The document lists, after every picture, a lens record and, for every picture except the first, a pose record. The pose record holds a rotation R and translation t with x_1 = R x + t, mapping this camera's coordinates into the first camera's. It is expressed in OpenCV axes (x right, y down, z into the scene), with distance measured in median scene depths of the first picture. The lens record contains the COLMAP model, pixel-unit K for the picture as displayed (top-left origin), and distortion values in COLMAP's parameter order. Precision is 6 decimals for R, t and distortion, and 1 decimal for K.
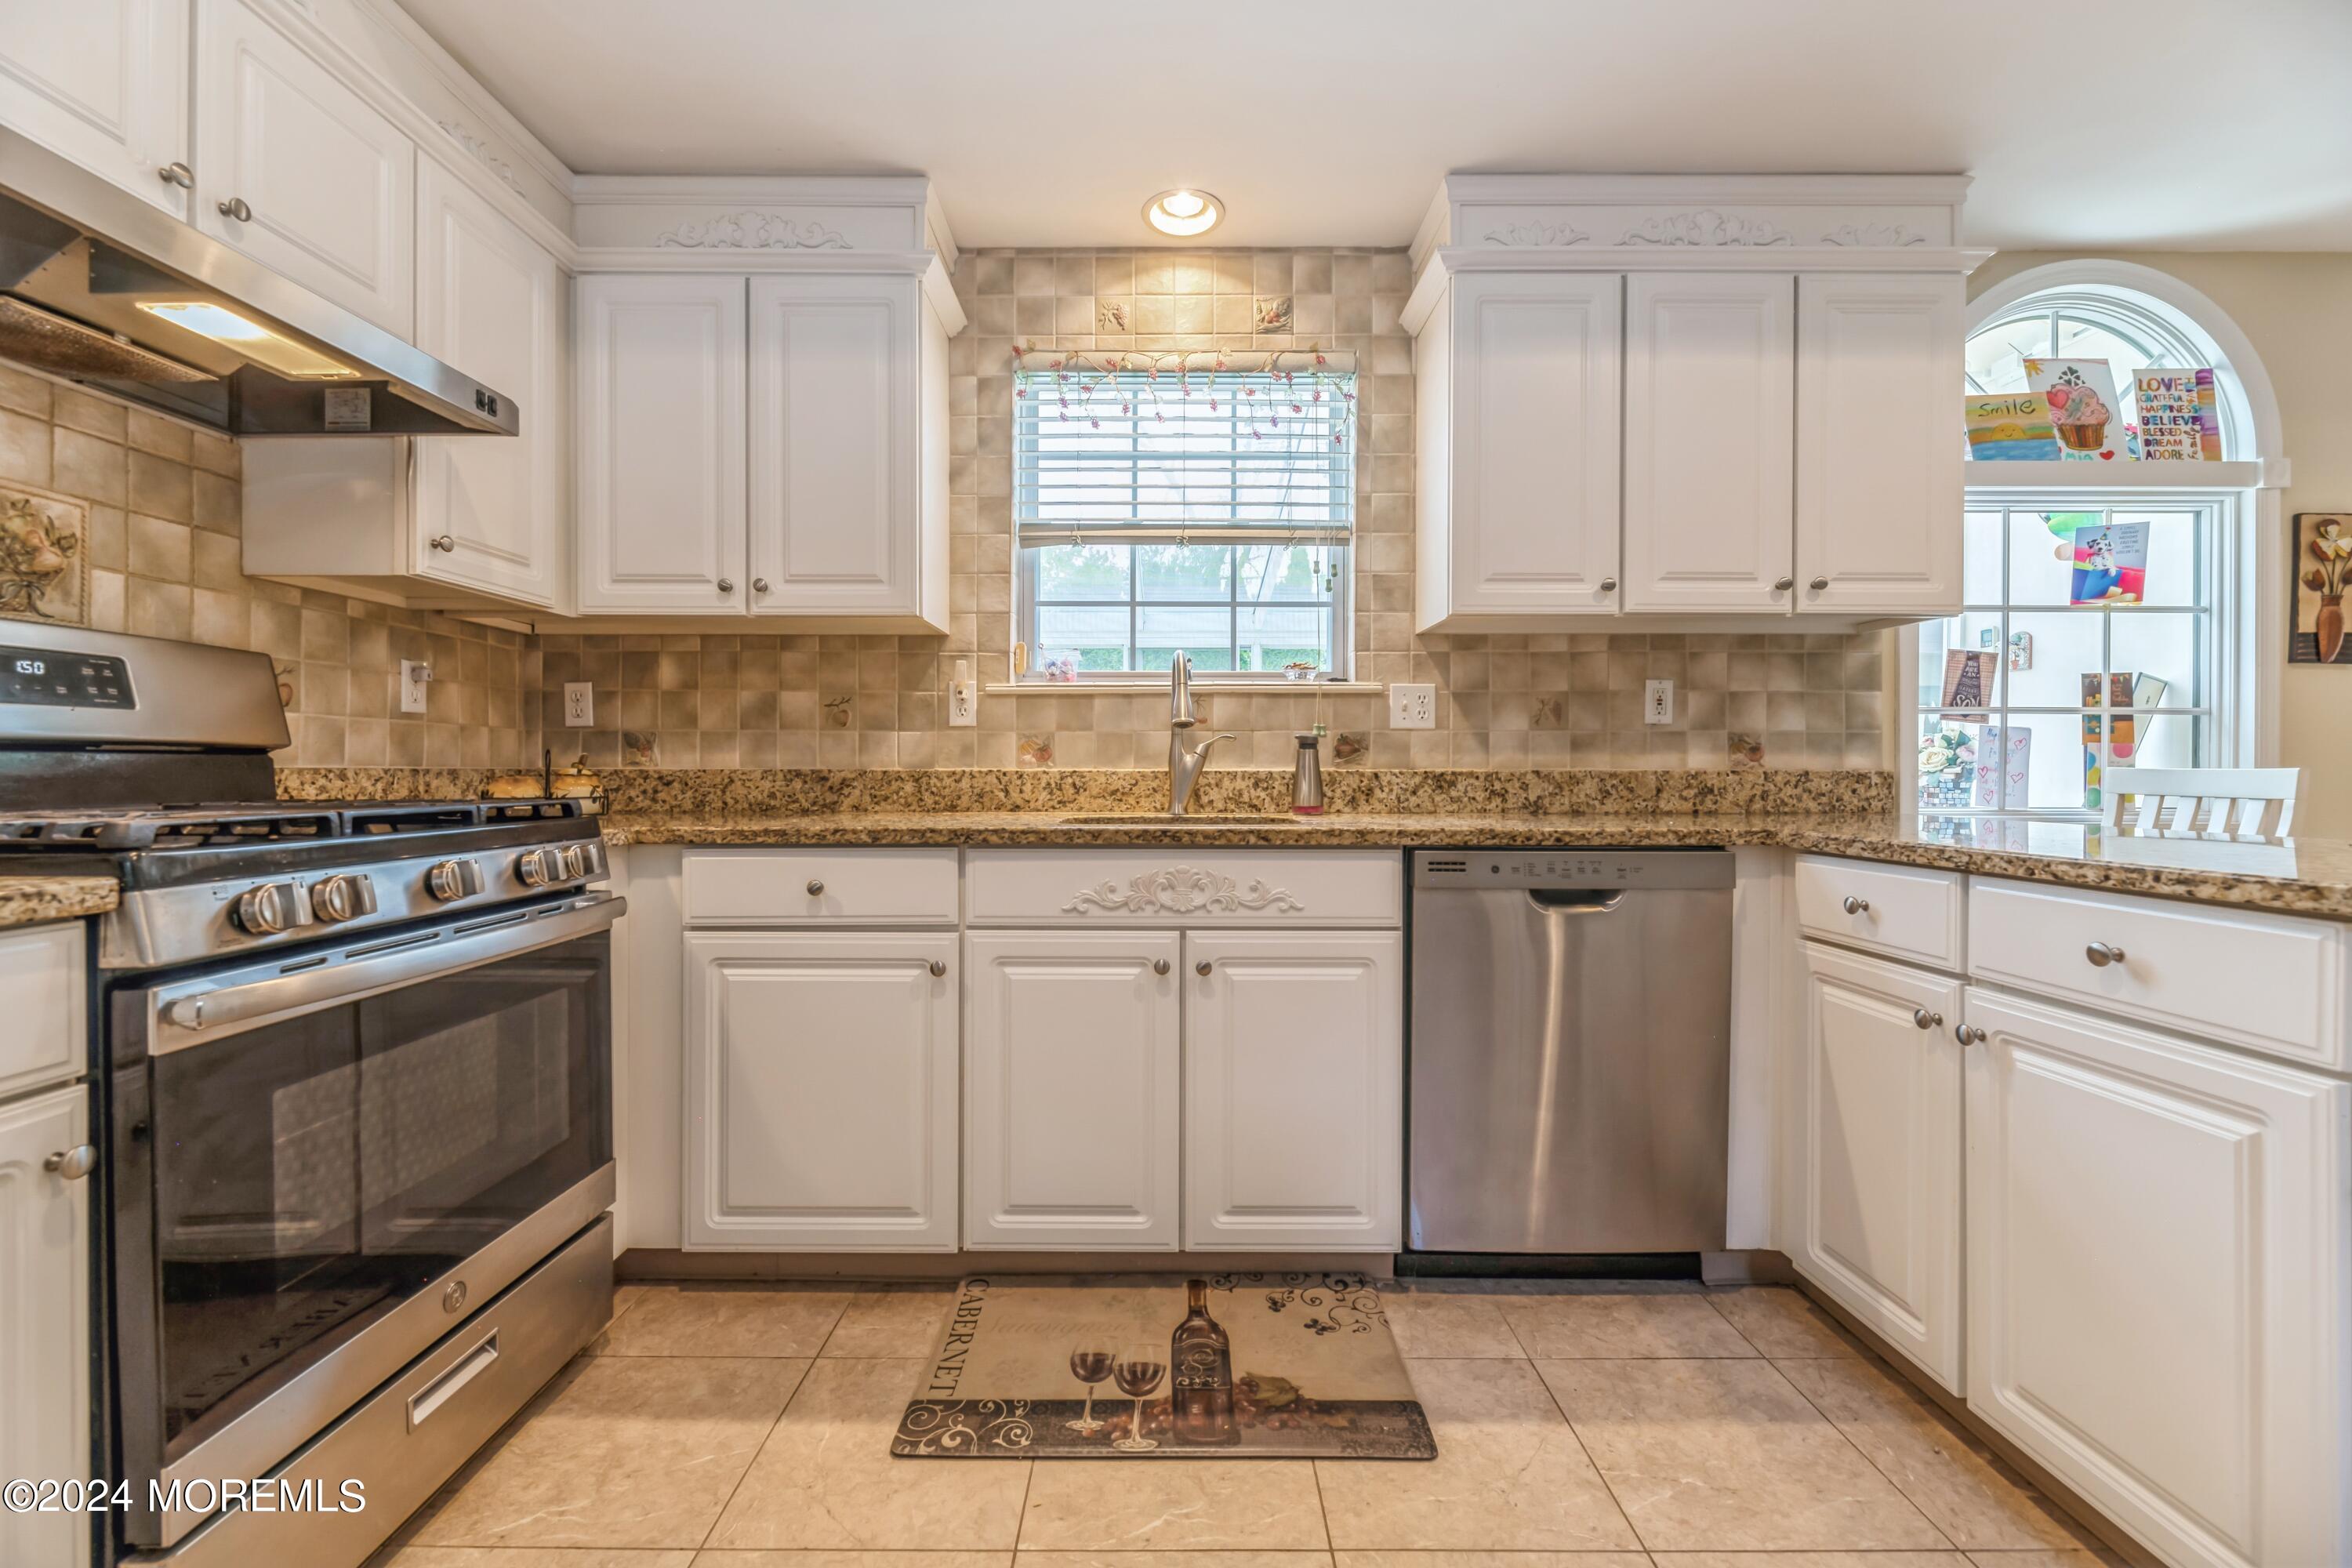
lens RADIAL K [[955.3, 0, 1172.6], [0, 955.3, 774.2], [0, 0, 1]] dist [-0.000917, -0.001315]
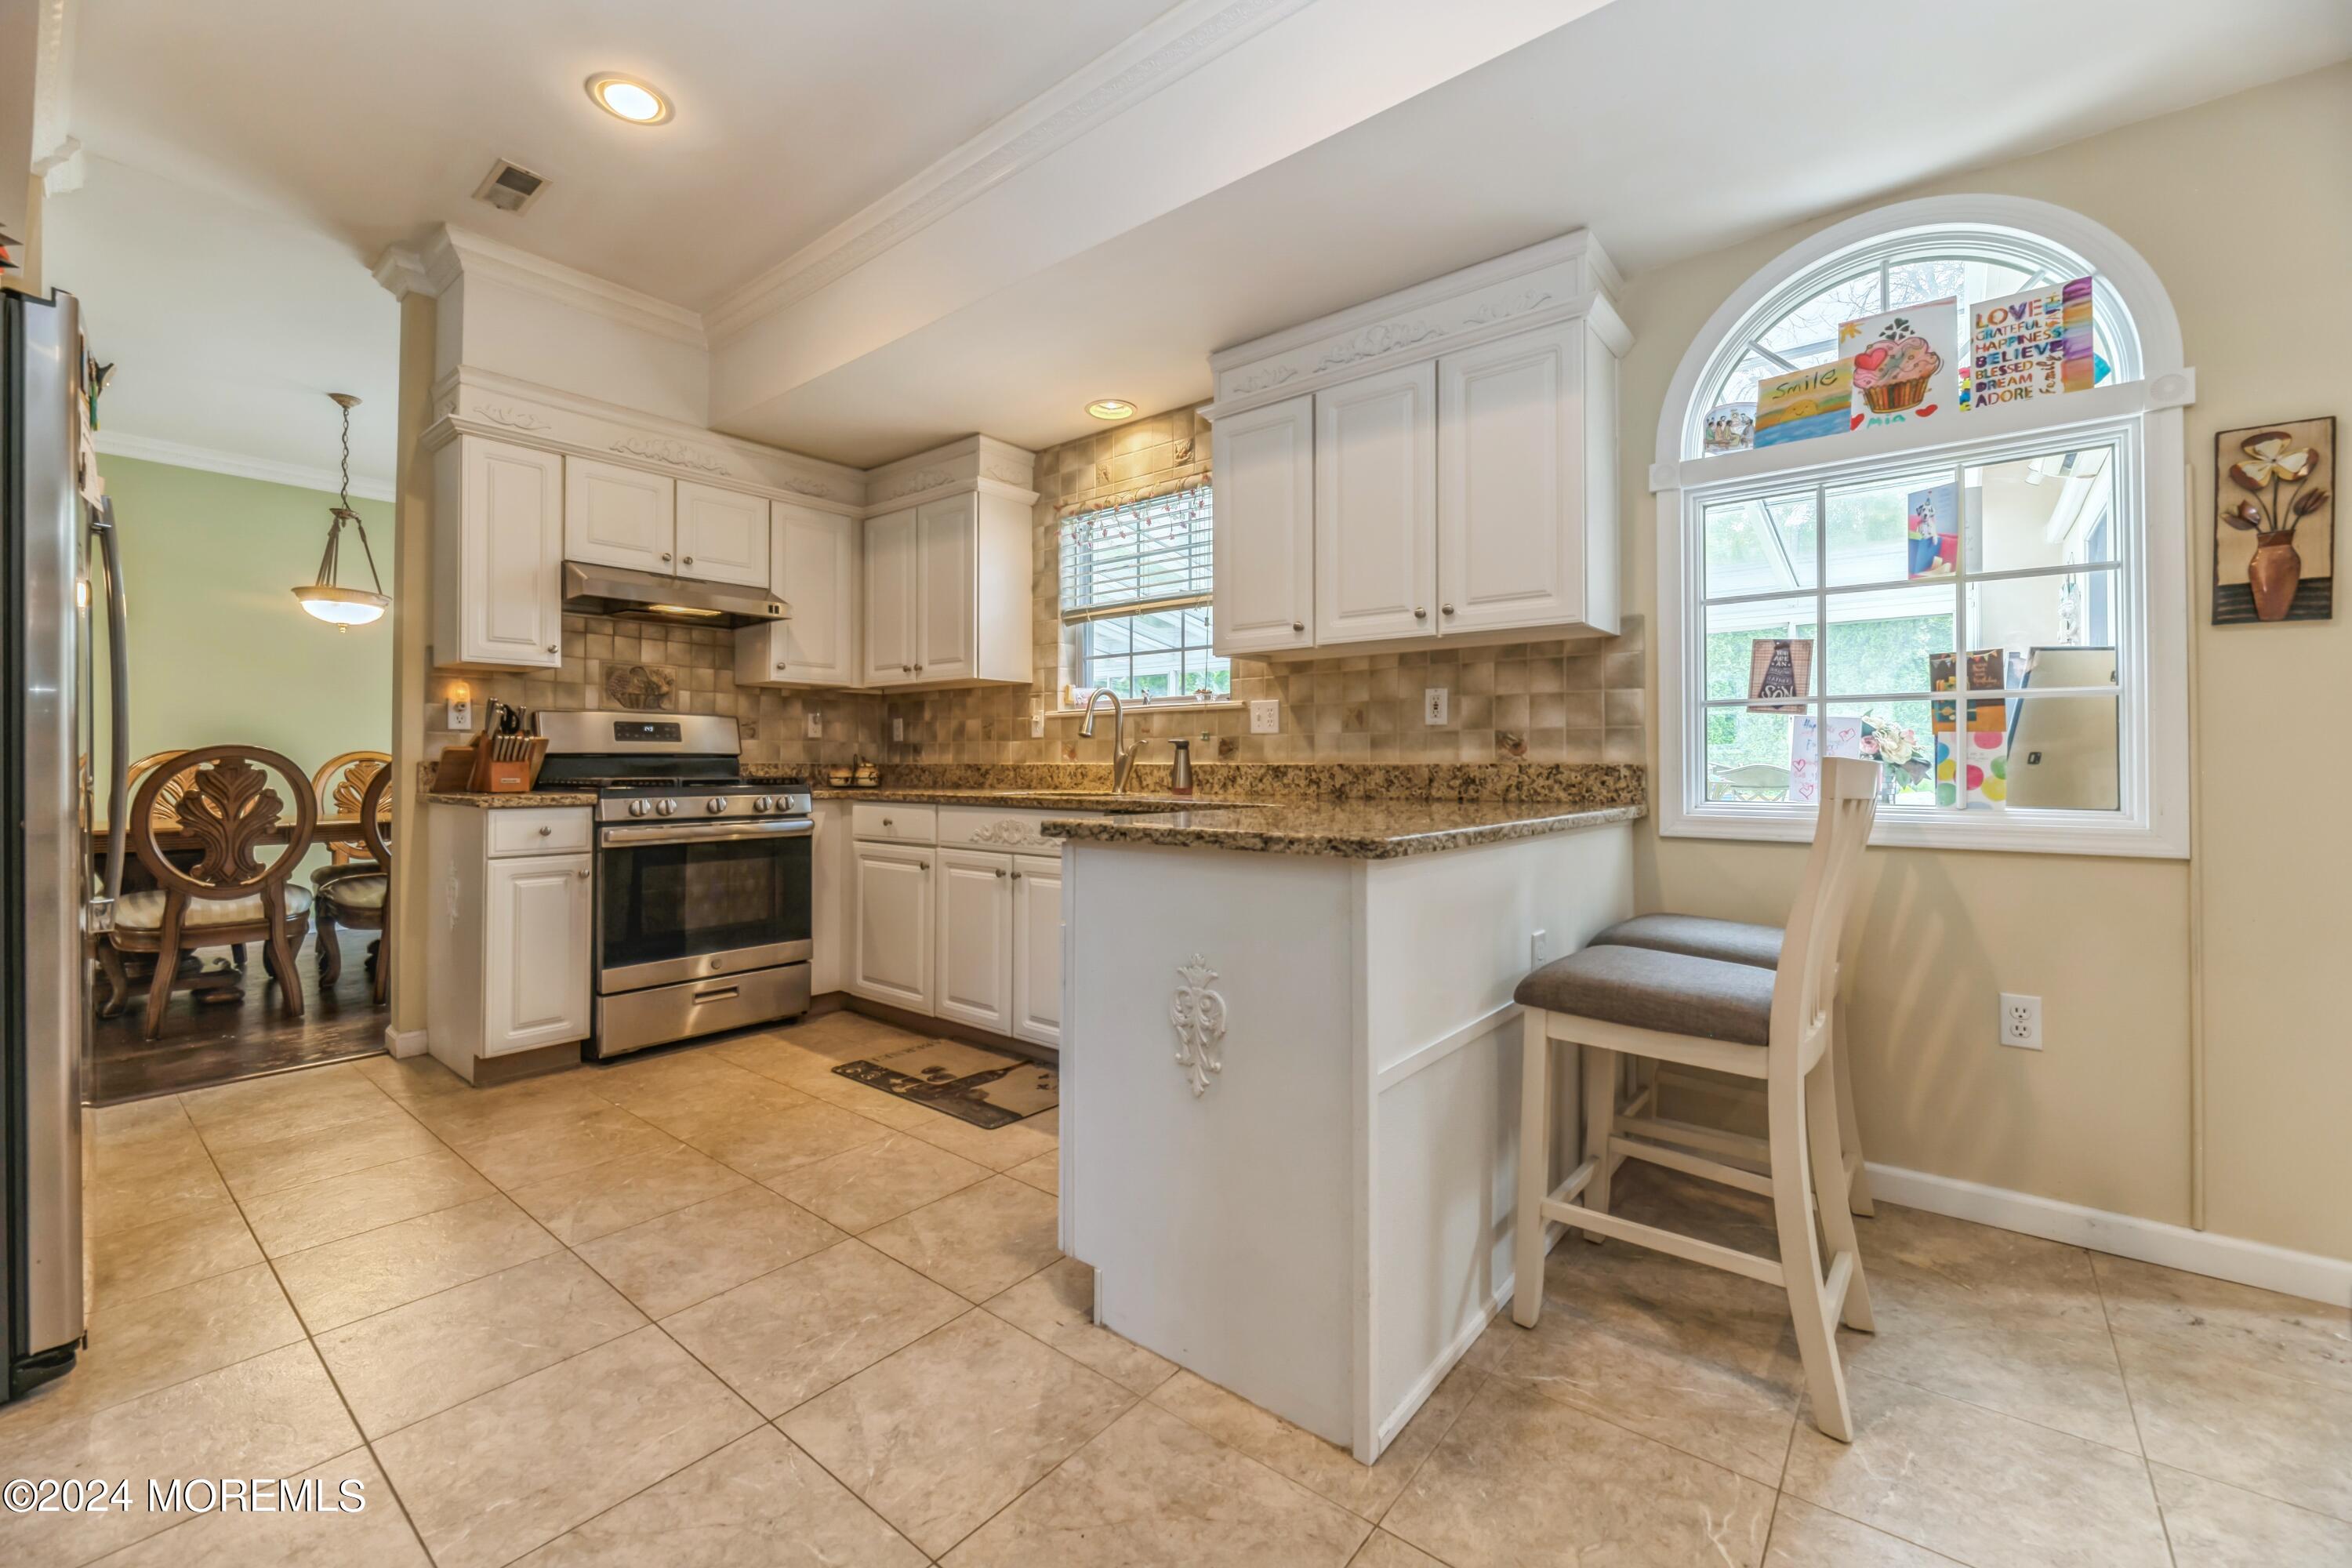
lens RADIAL K [[955.3, 0, 1167.7], [0, 955.3, 754.6], [0, 0, 1]] dist [-0.000917, -0.001315]
pose [[0.774610, -0.006921, -0.632401, 1.017593], [-0.003170, 0.999885, -0.014825, 0.003384], [0.632431, 0.013488, 0.774499, -0.143134]]
